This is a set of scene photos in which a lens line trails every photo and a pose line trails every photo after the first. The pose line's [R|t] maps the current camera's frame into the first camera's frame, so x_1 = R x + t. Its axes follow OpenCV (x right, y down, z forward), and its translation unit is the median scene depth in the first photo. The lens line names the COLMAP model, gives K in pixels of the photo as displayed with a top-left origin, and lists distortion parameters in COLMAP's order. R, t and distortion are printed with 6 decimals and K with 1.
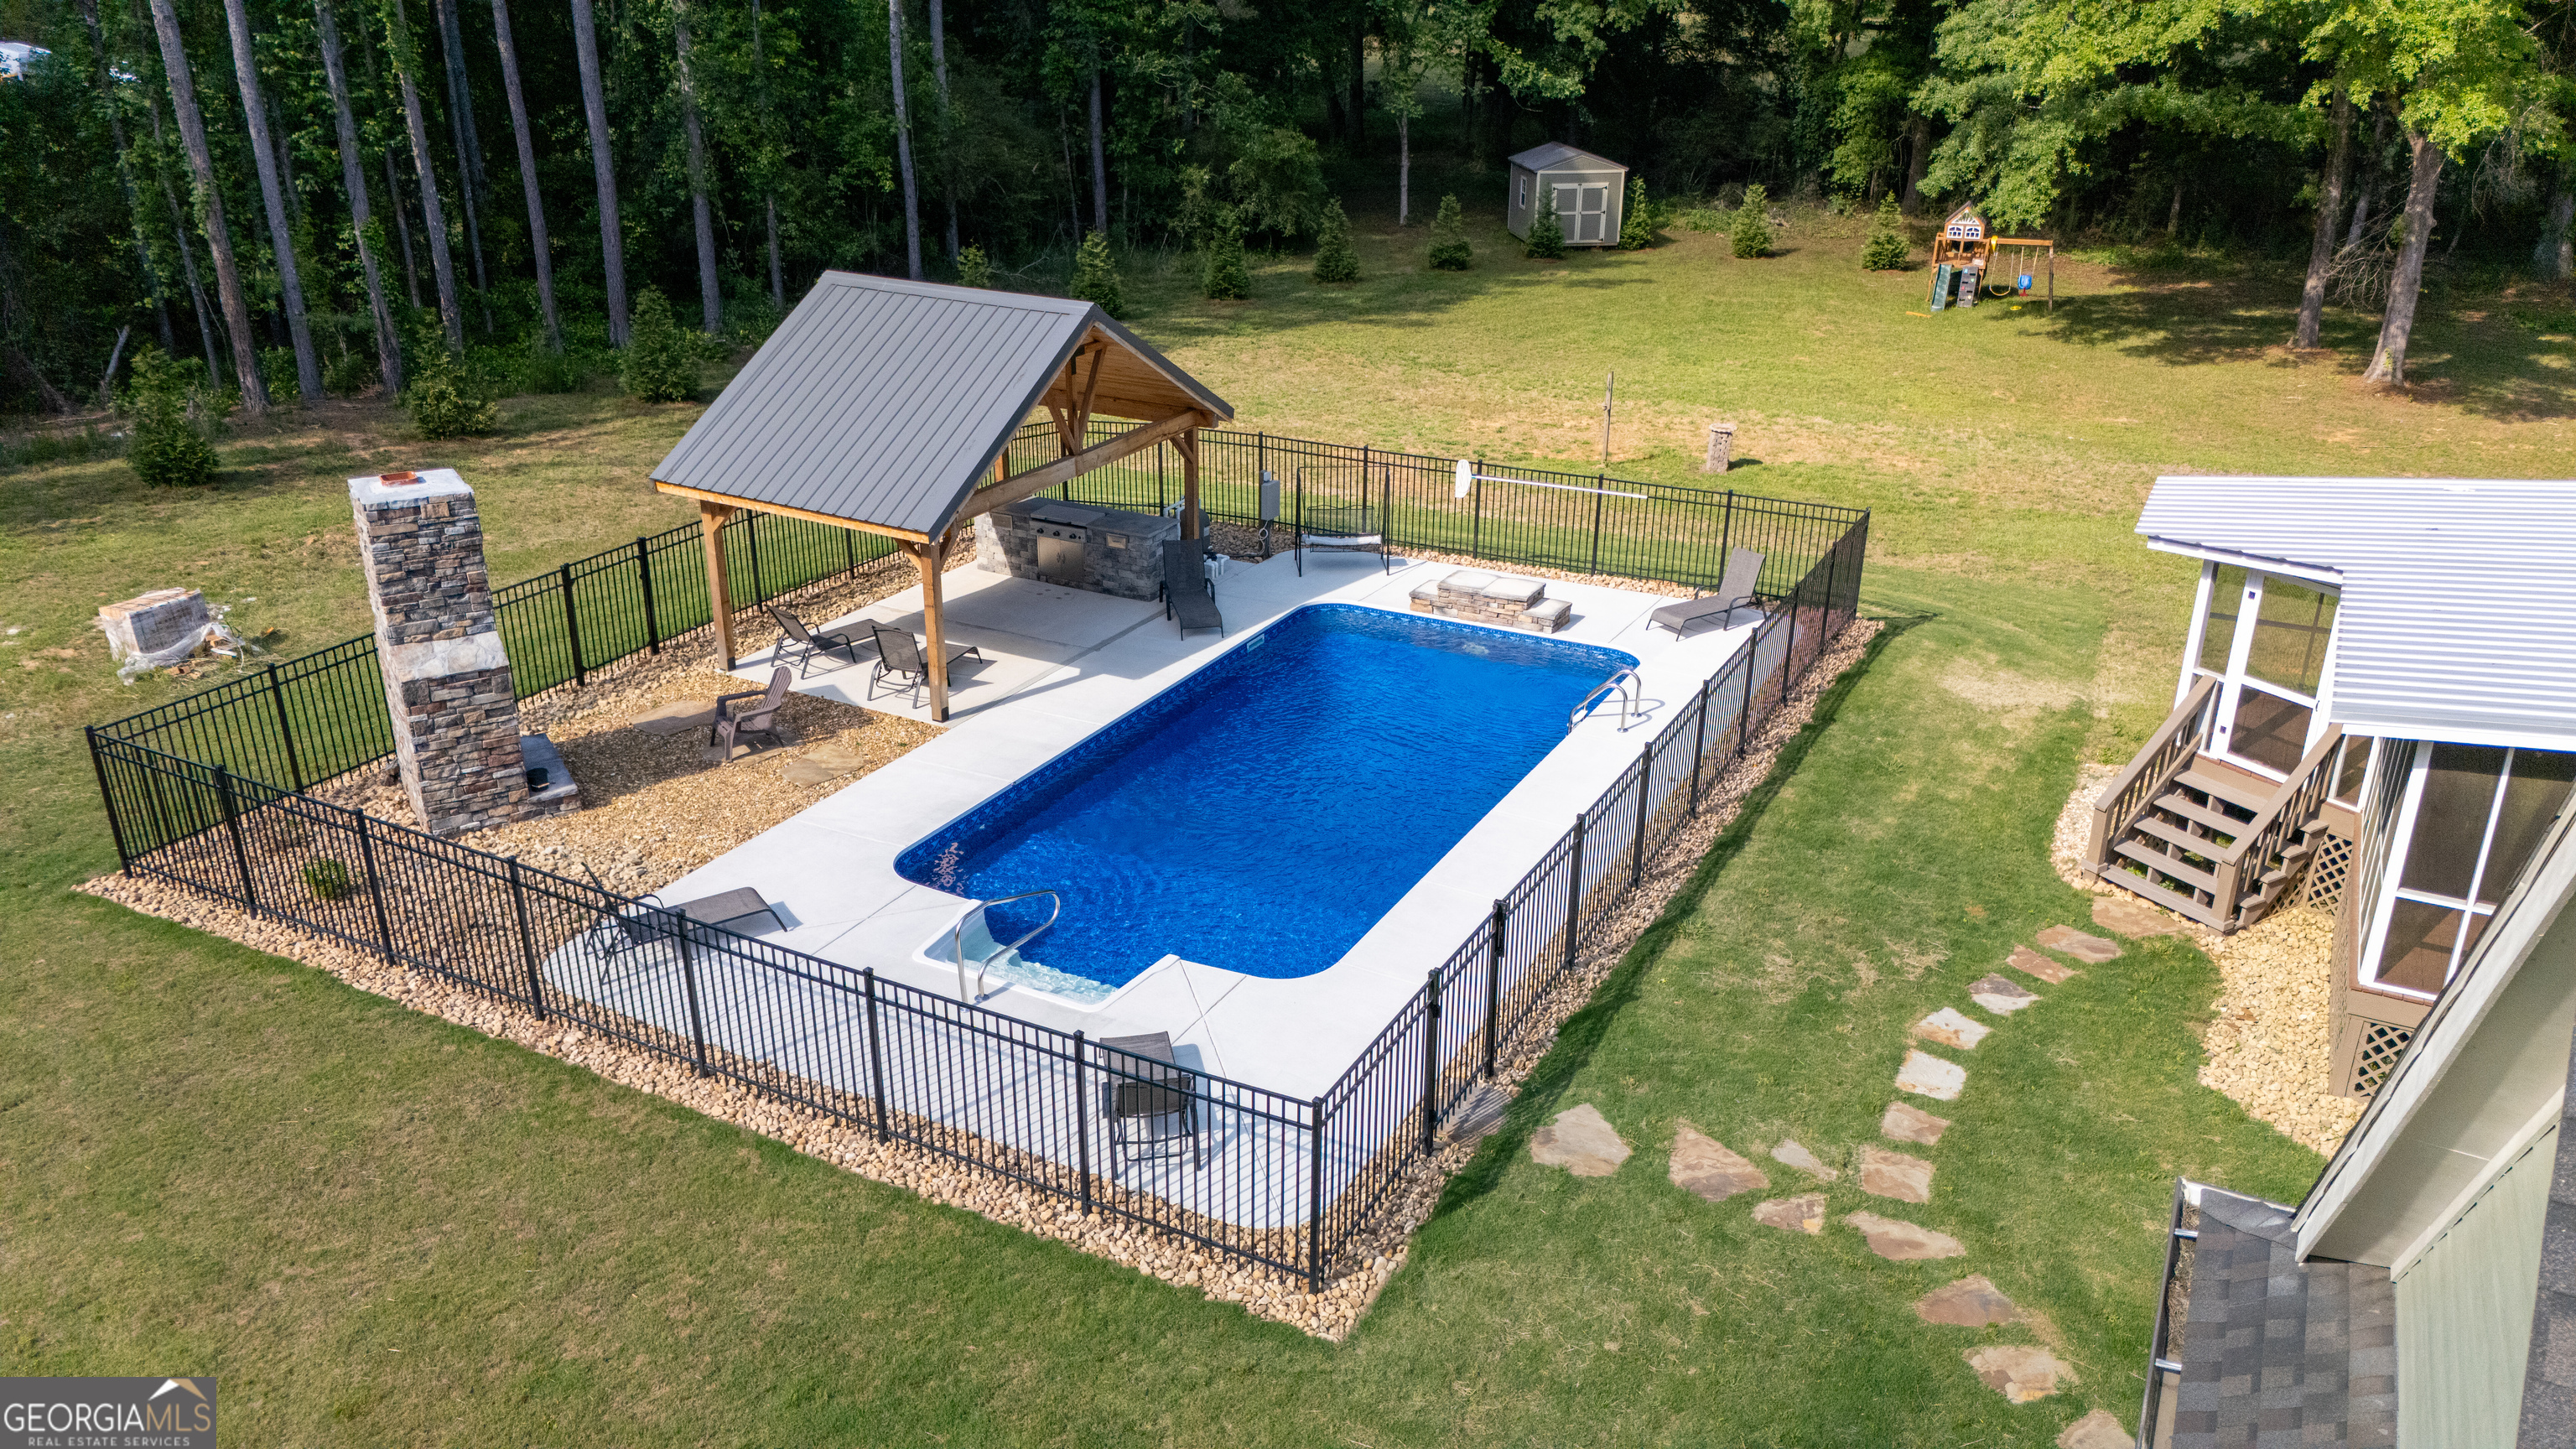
lens RADIAL K [[1915.8, 0, 1288.0], [0, 1915.8, 724.5], [0, 0, 1]] dist [0.062160, -0.046800]
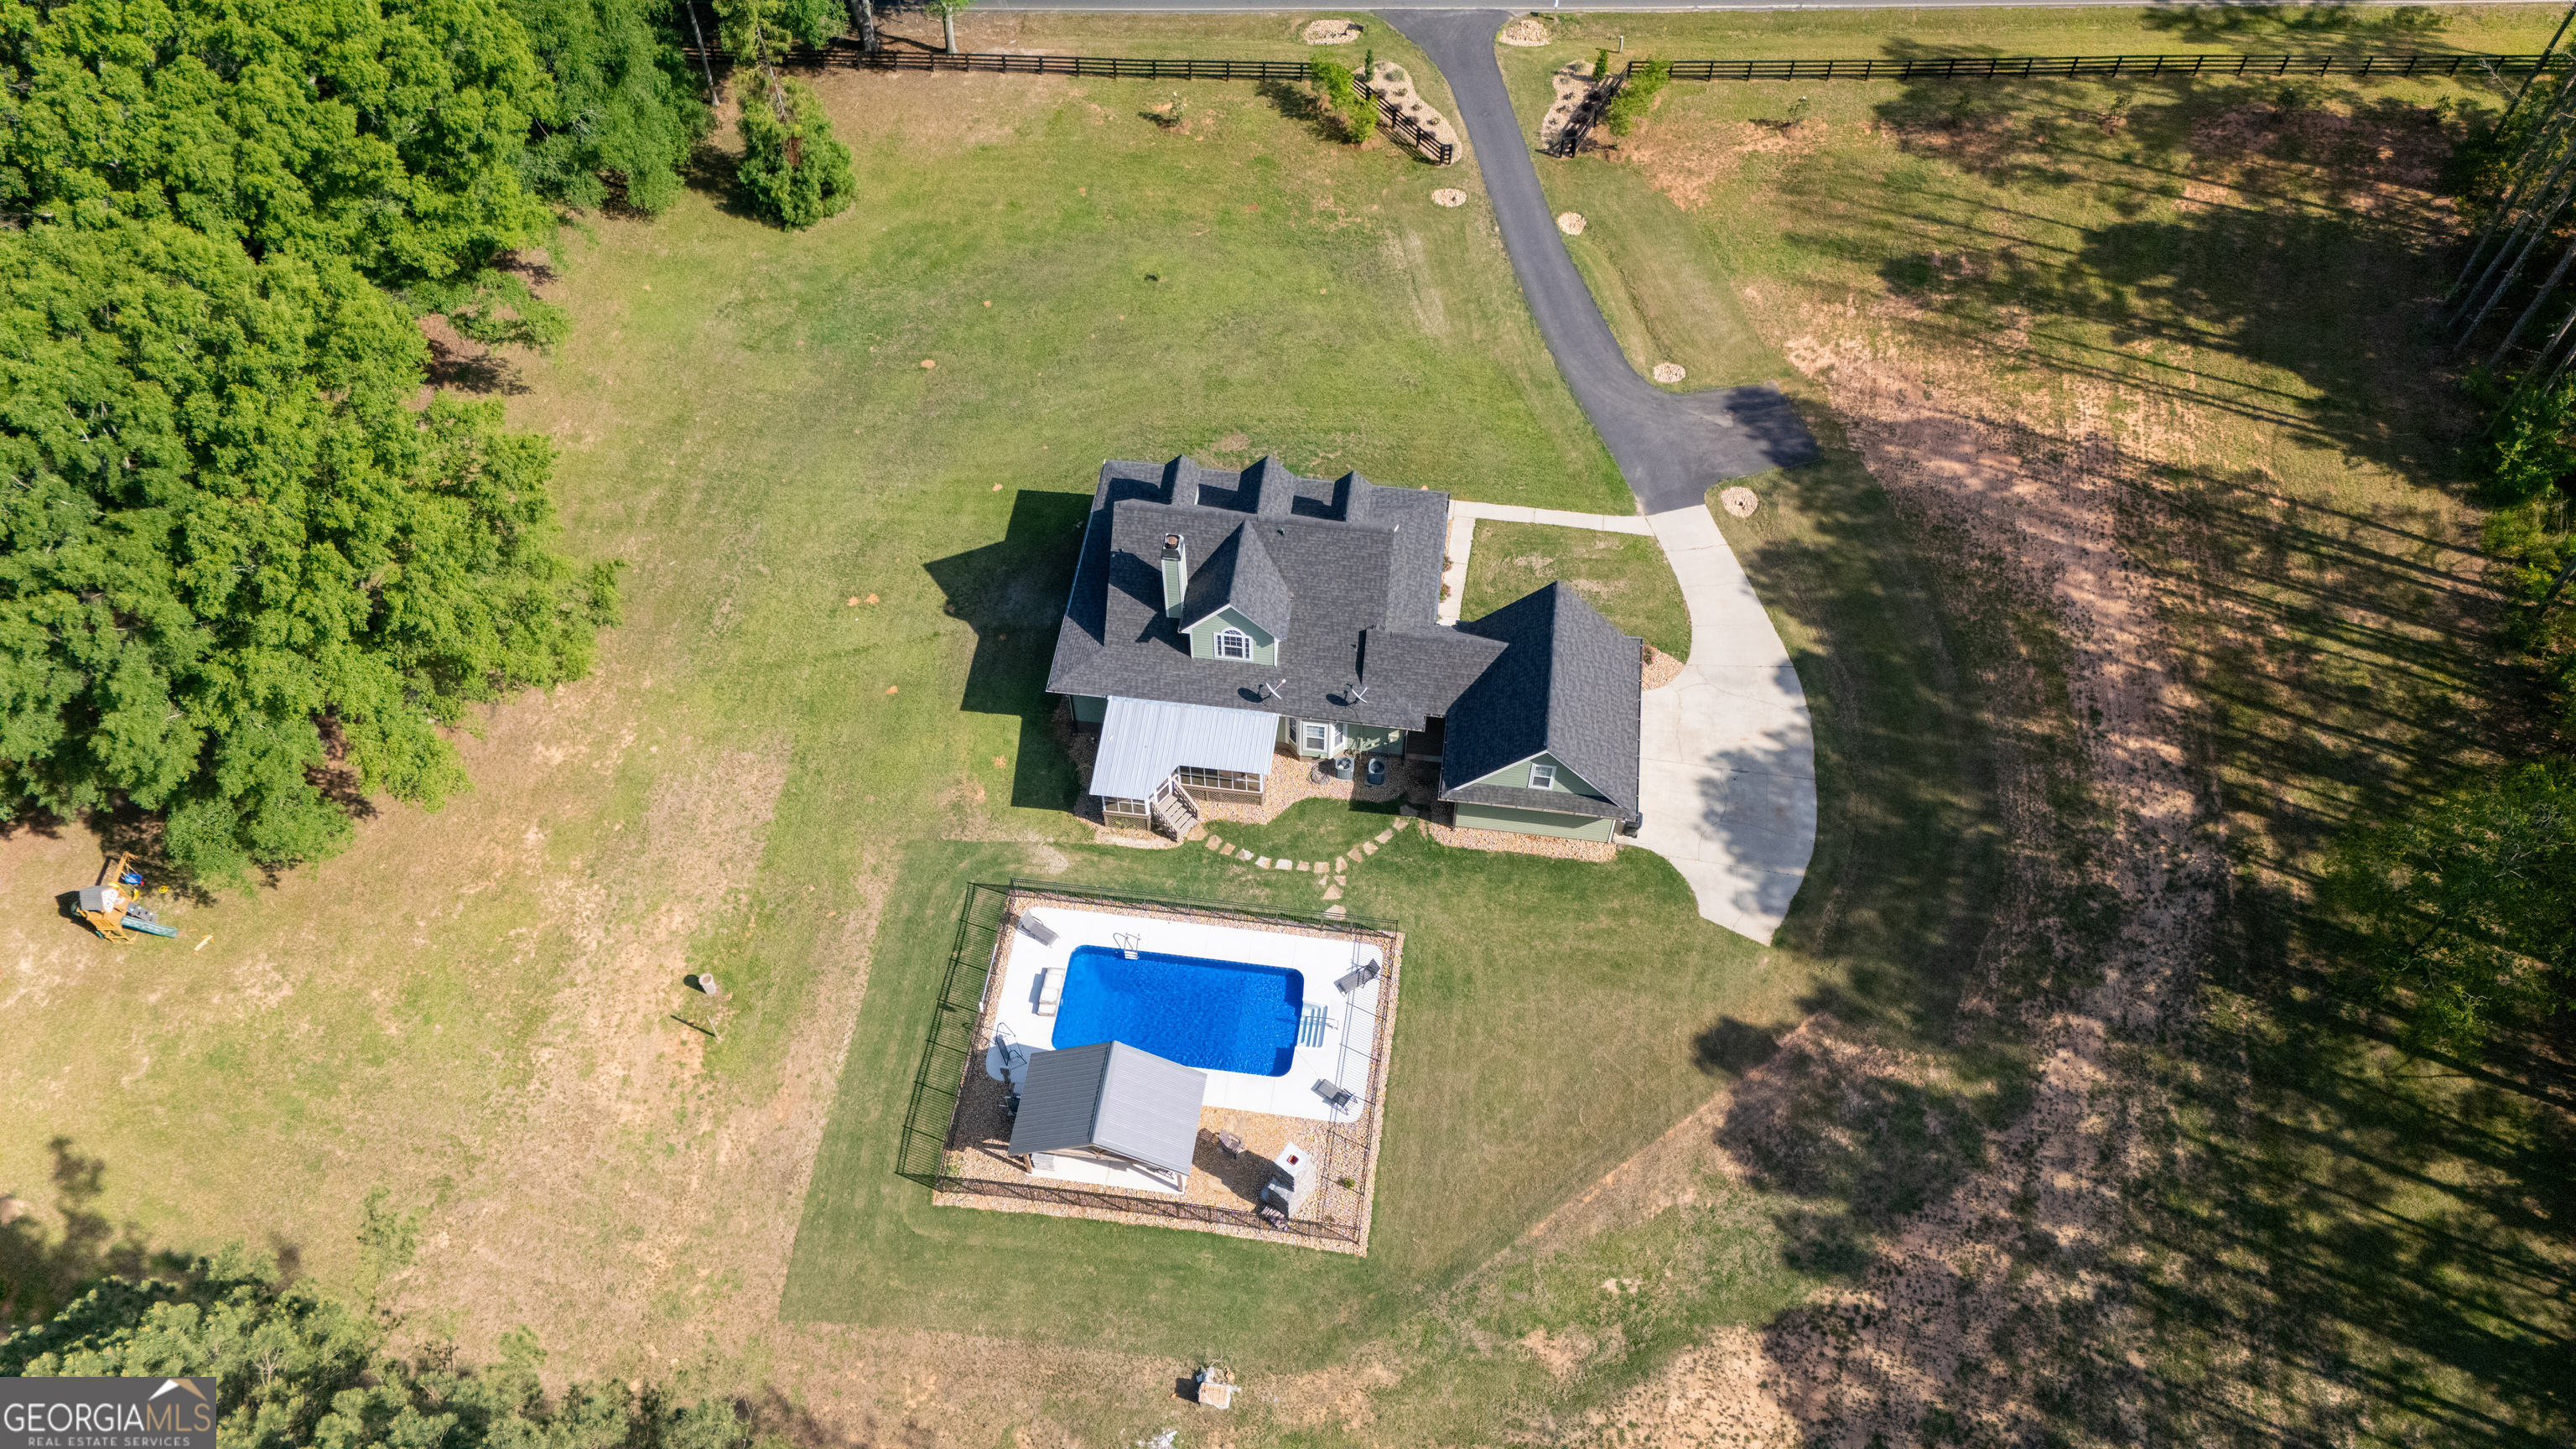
lens RADIAL K [[1866.8, 0, 1295.7], [0, 1866.8, 778.4], [0, 0, 1]] dist [0.080581, -0.077813]
pose [[-0.354602, -0.778002, 0.518624, -1.293061], [0.343409, 0.407537, 0.846158, -2.553044], [-0.869671, 0.478150, 0.122660, 0.151080]]
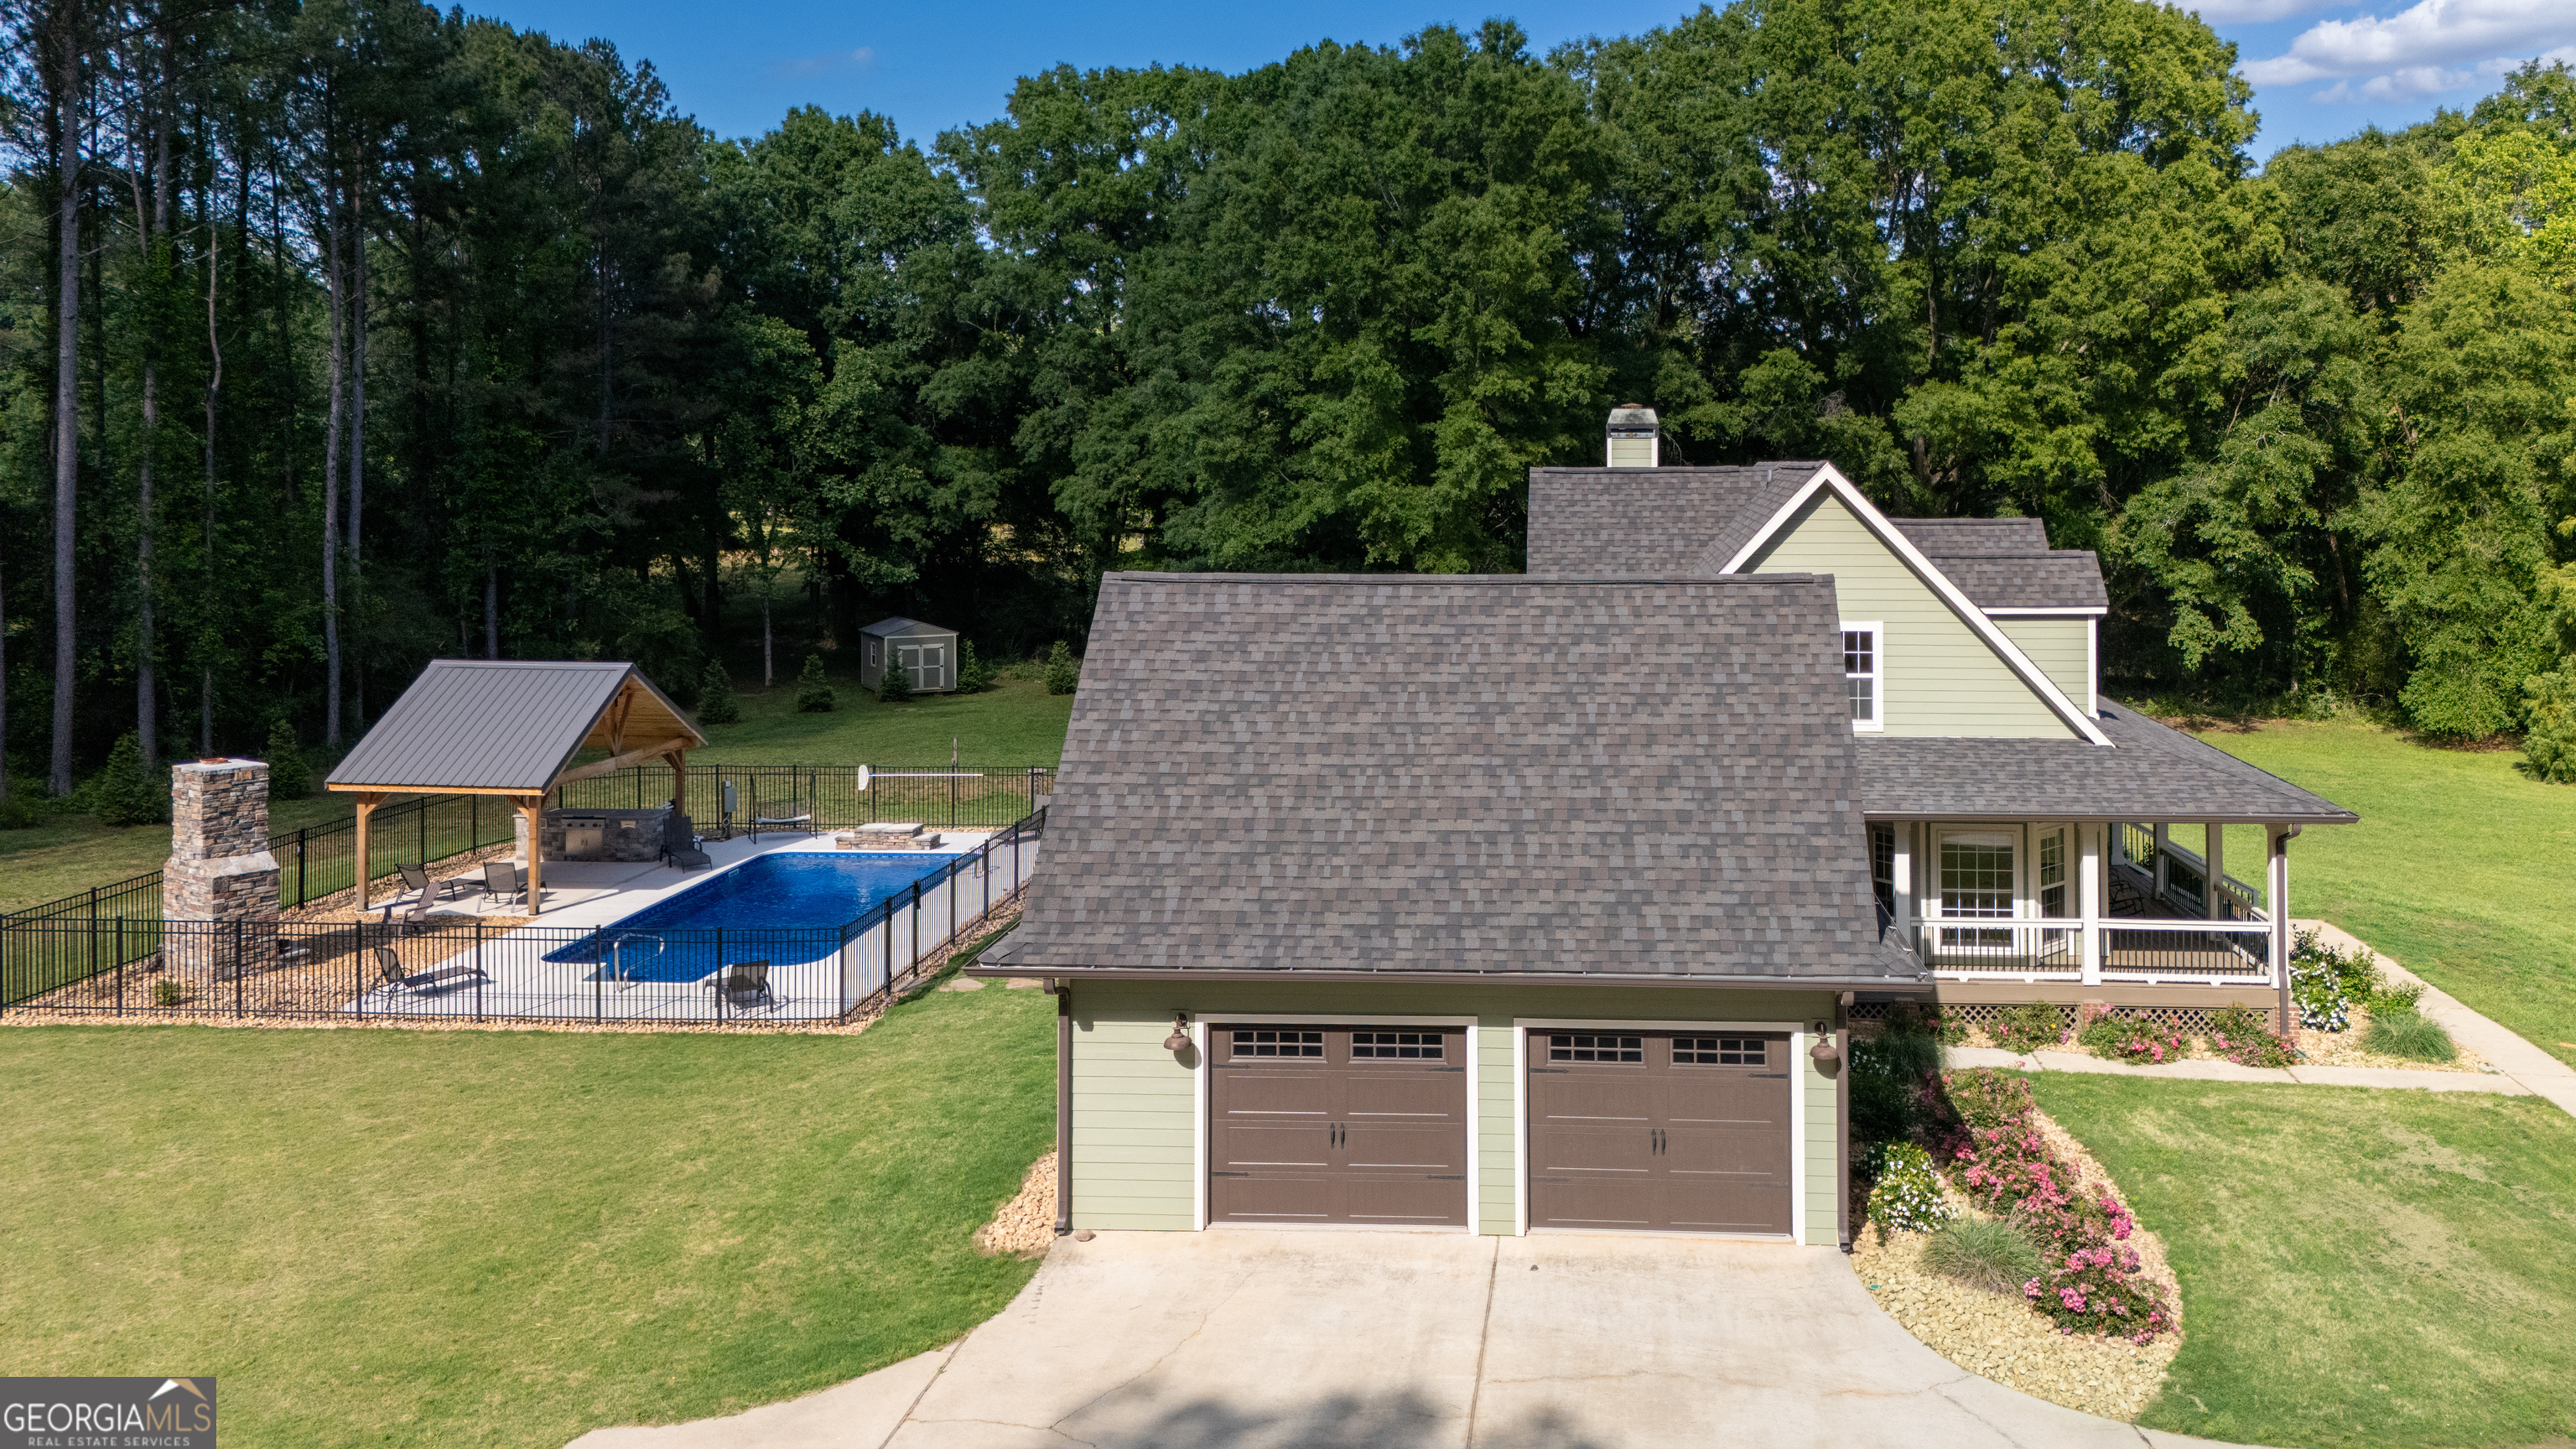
lens RADIAL K [[1949.4, 0, 1520.4], [0, 1949.4, 562.4], [0, 0, 1]] dist [0.101341, -0.082303]
pose [[0.902156, -0.022599, 0.430818, -0.129972], [0.164620, 0.941098, -0.295356, 0.306514], [-0.398767, 0.337379, 0.852737, -0.748328]]
